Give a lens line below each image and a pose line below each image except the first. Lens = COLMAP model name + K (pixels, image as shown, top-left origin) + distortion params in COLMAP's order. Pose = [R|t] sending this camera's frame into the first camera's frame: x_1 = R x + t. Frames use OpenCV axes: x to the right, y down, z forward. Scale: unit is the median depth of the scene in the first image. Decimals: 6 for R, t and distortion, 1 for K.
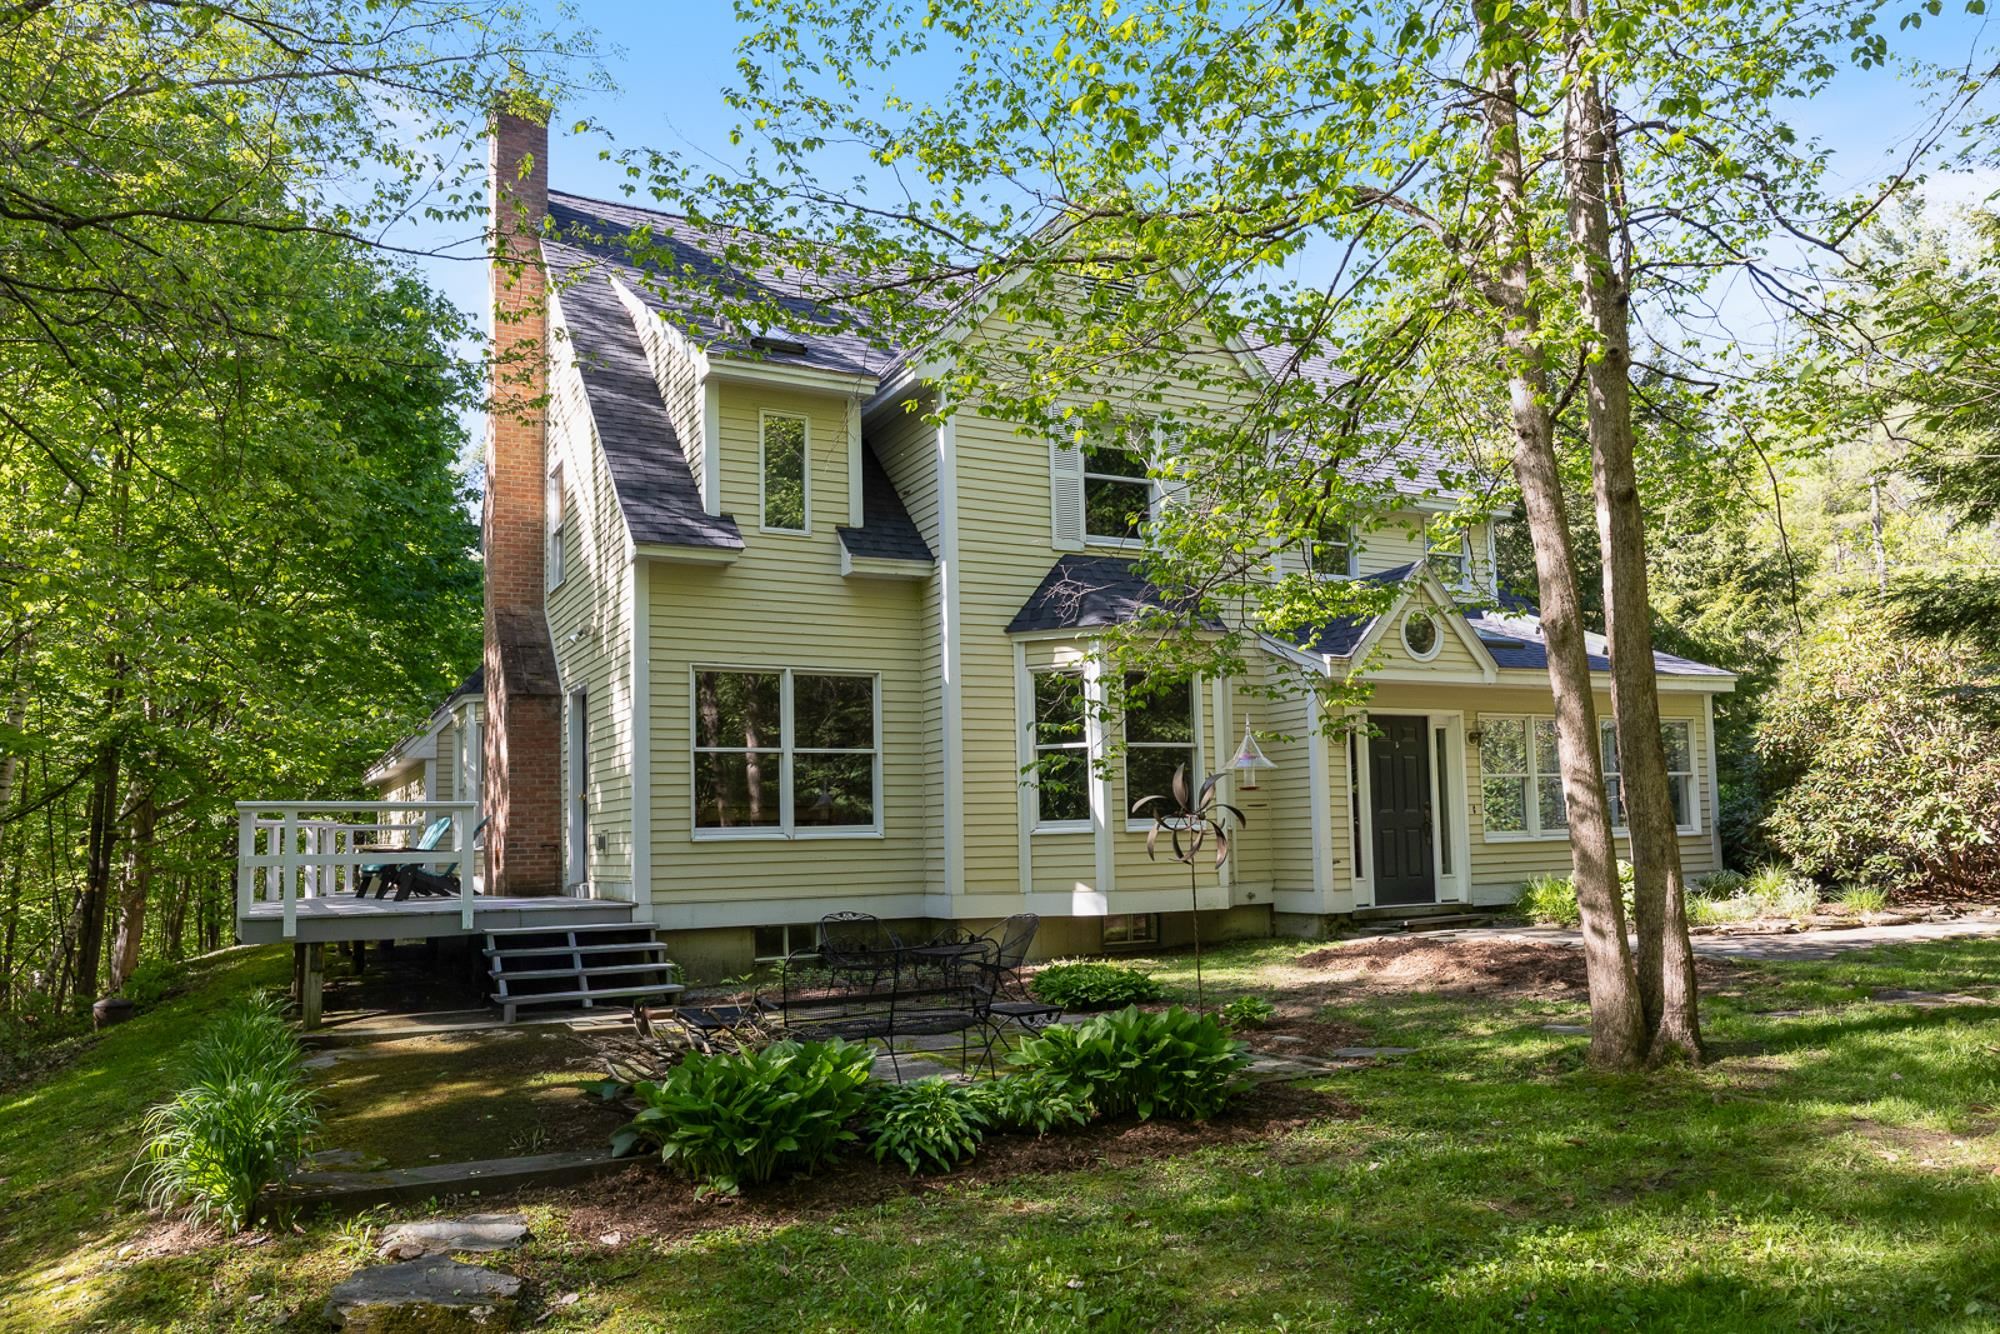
lens RADIAL K [[1442.5, 0, 998.1], [0, 1442.5, 733.7], [0, 0, 1]] dist [-0.026049, 0.002740]
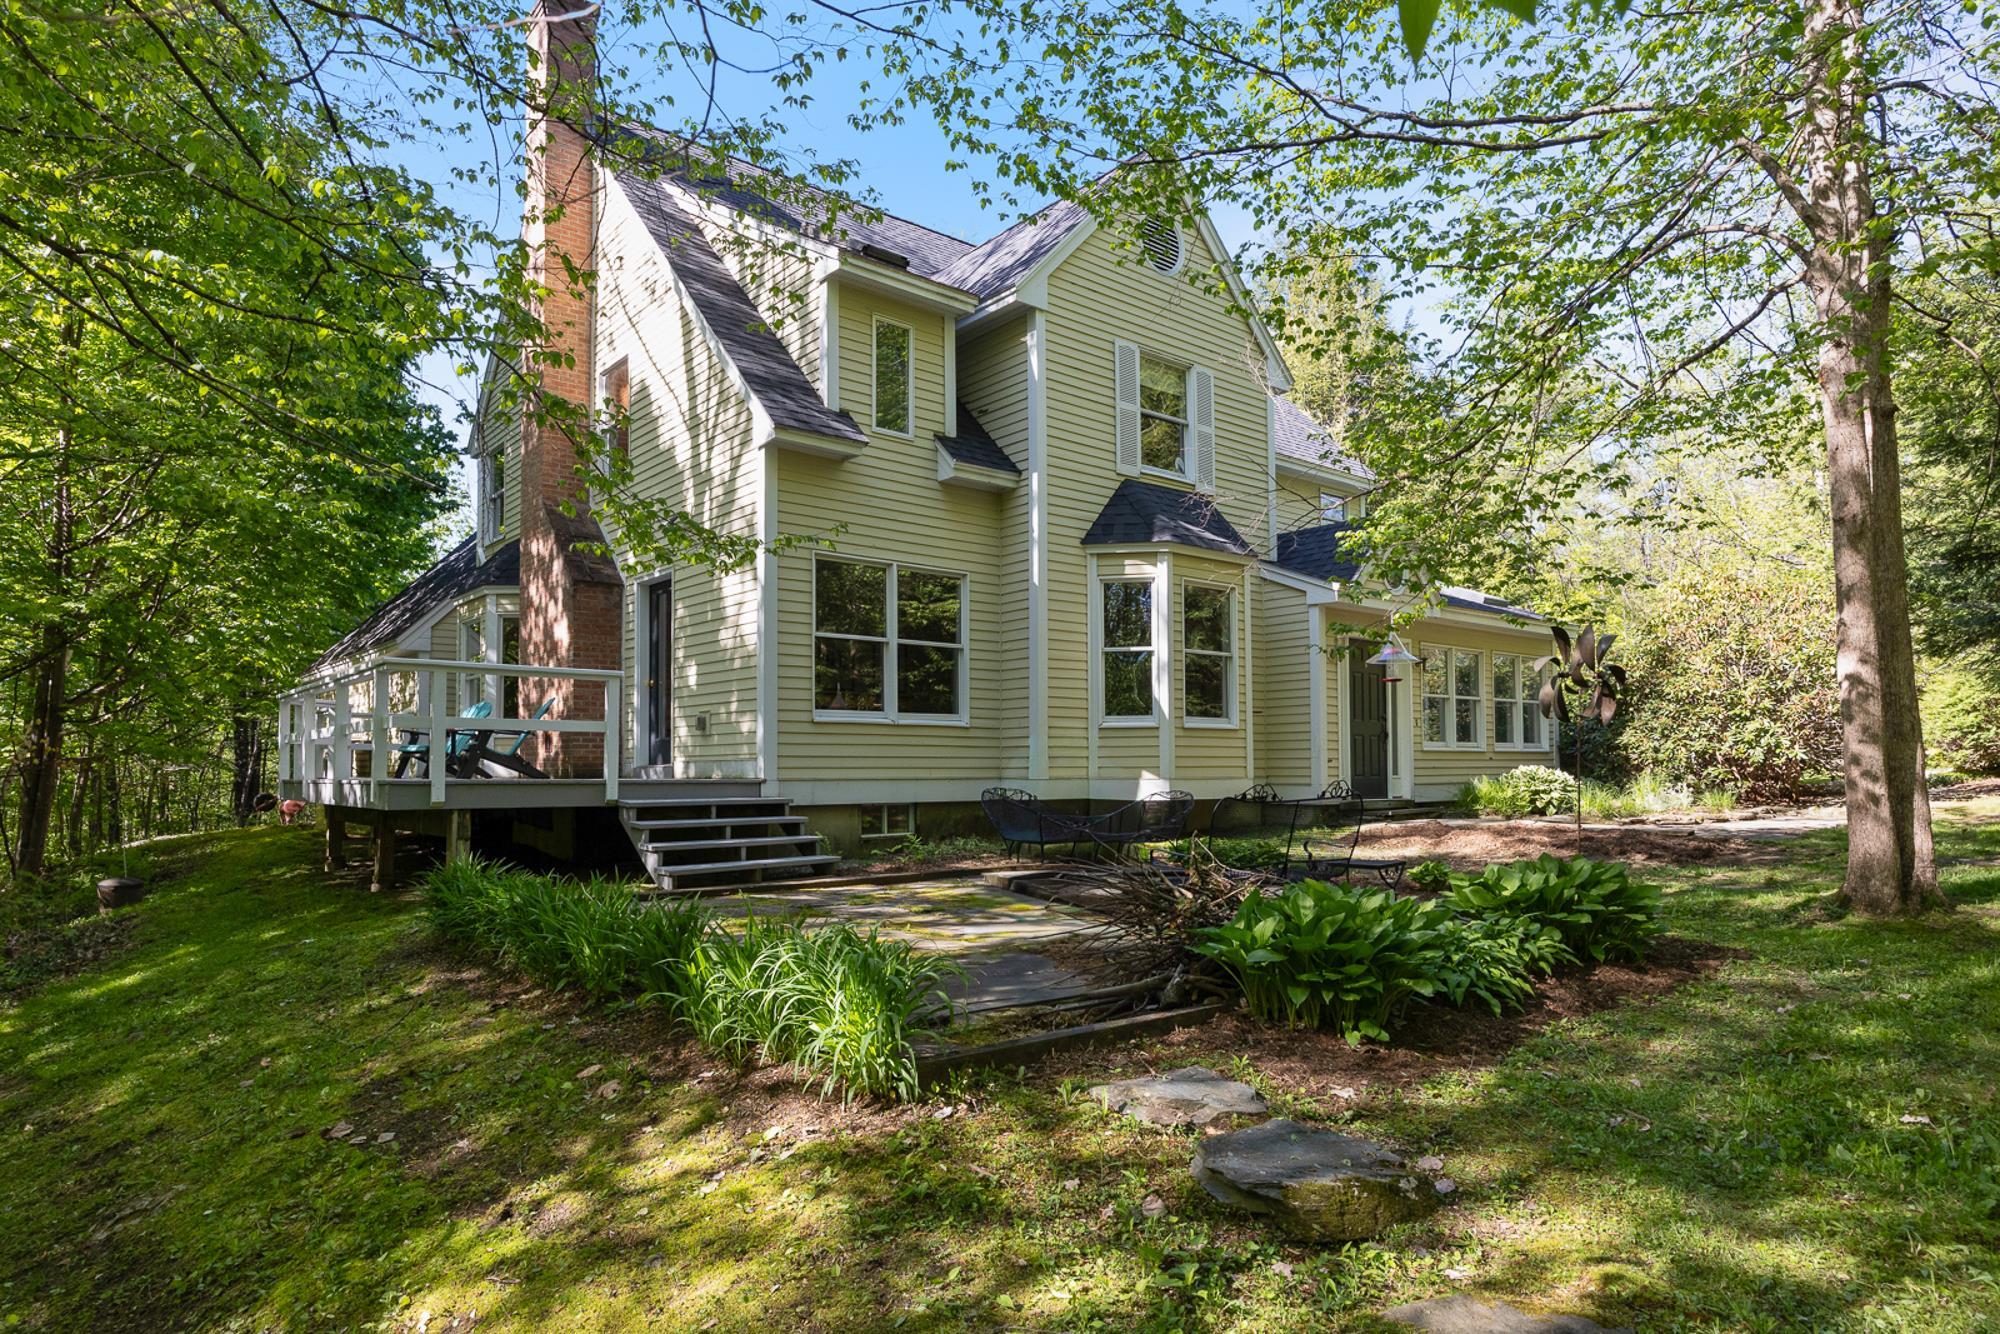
lens RADIAL K [[1163.4, 0, 993.9], [0, 1163.4, 730.7], [0, 0, 1]] dist [-0.002919, -0.000088]
pose [[0.976684, 0.029018, 0.212710, -0.245585], [-0.036992, 0.998750, 0.033605, 0.045012], [-0.211469, -0.040690, 0.976537, 0.140561]]
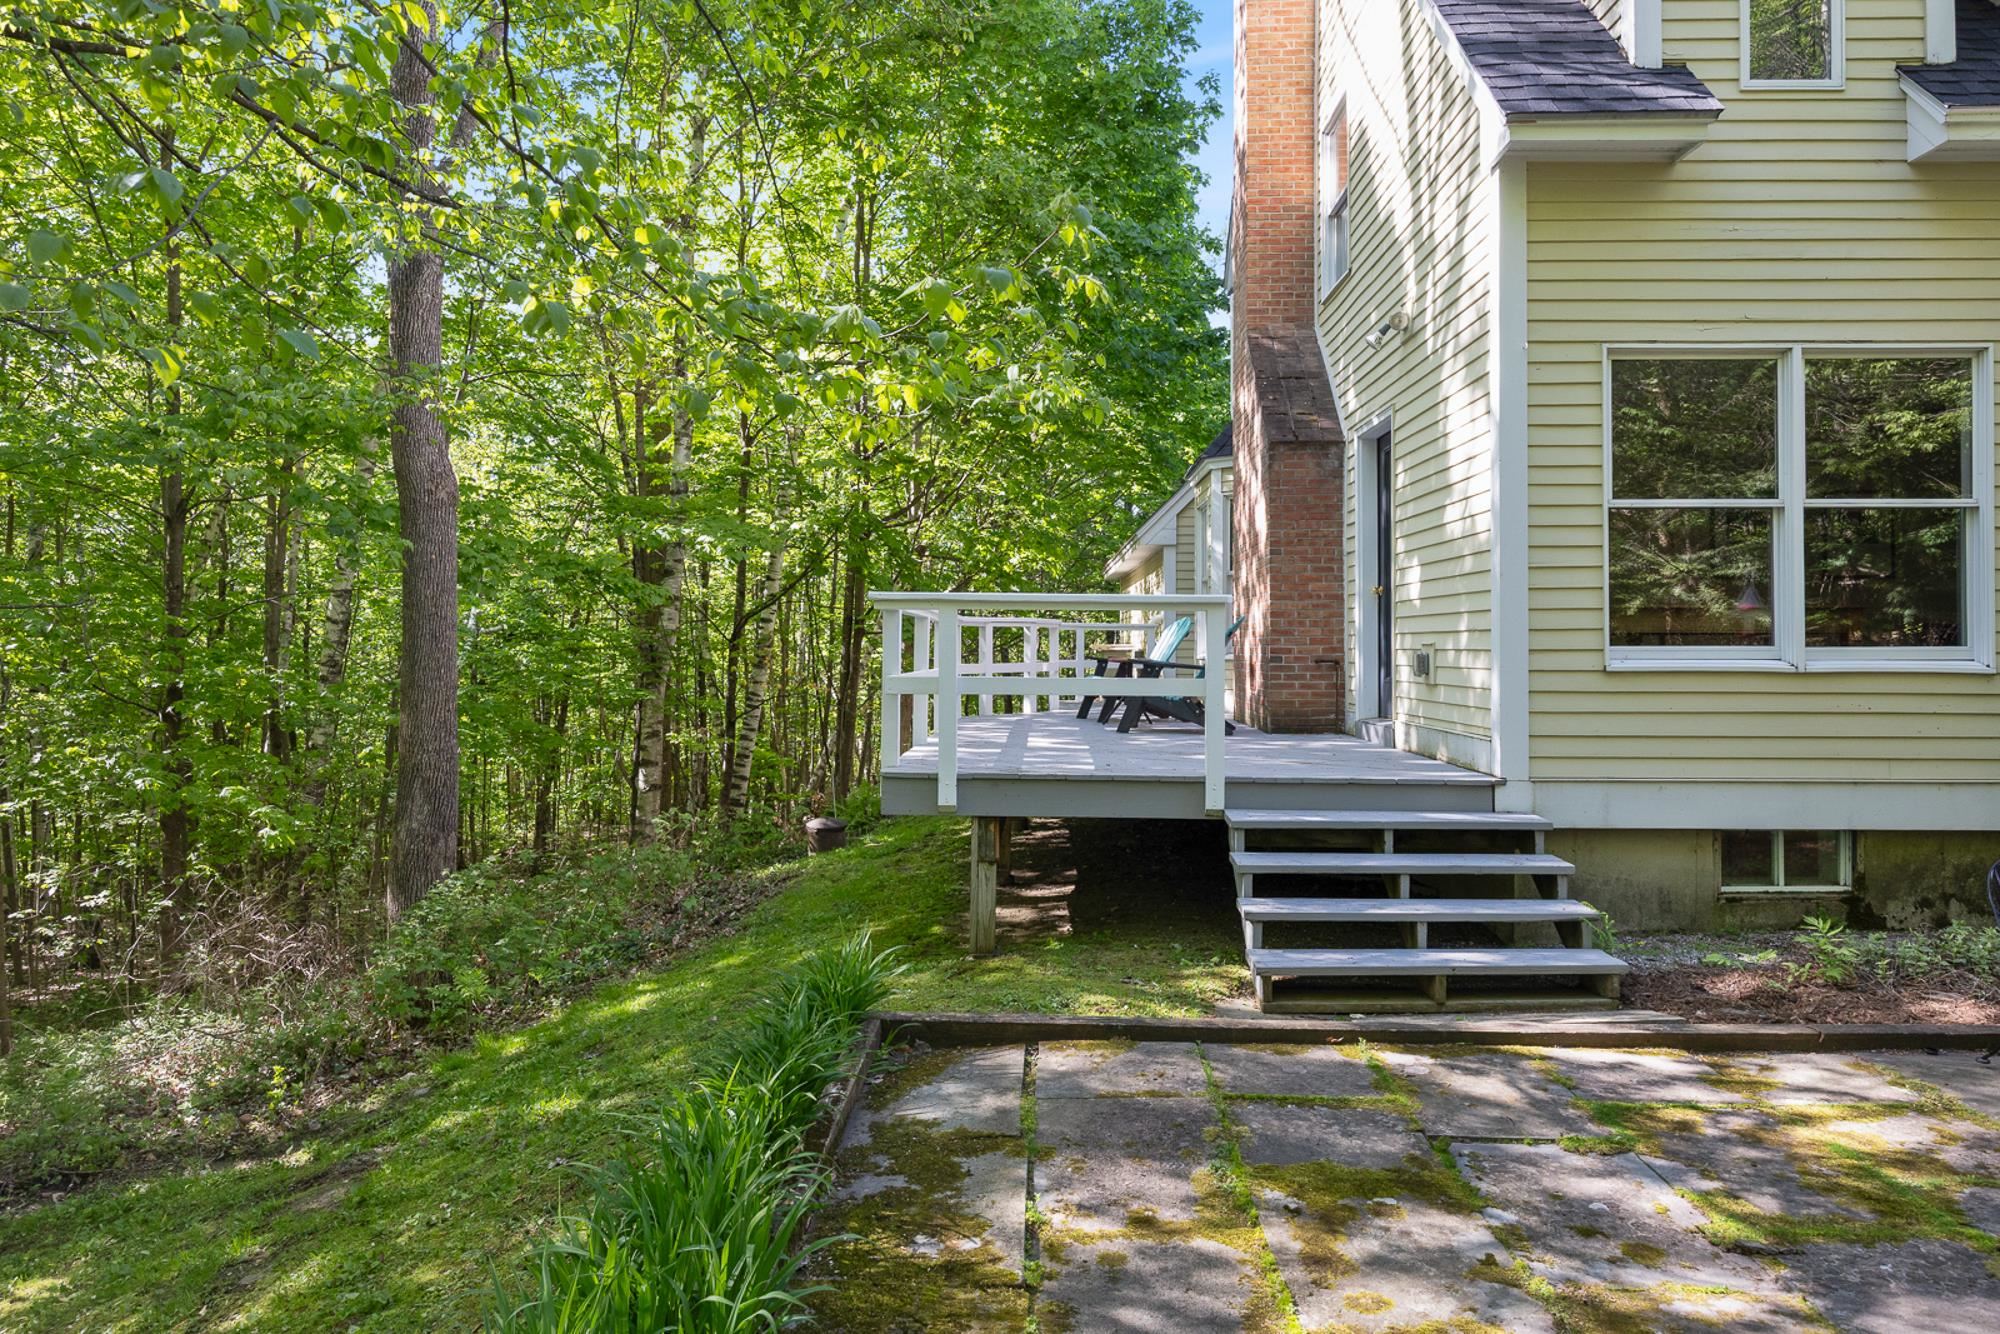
lens RADIAL K [[1285.3, 0, 993.5], [0, 1285.3, 635.8], [0, 0, 1]] dist [-0.004534, -0.004030]
pose [[0.868233, 0.022769, -0.495634, -0.161230], [0.015100, 0.997271, 0.072264, 0.021148], [0.495927, -0.070226, 0.865520, 0.430568]]
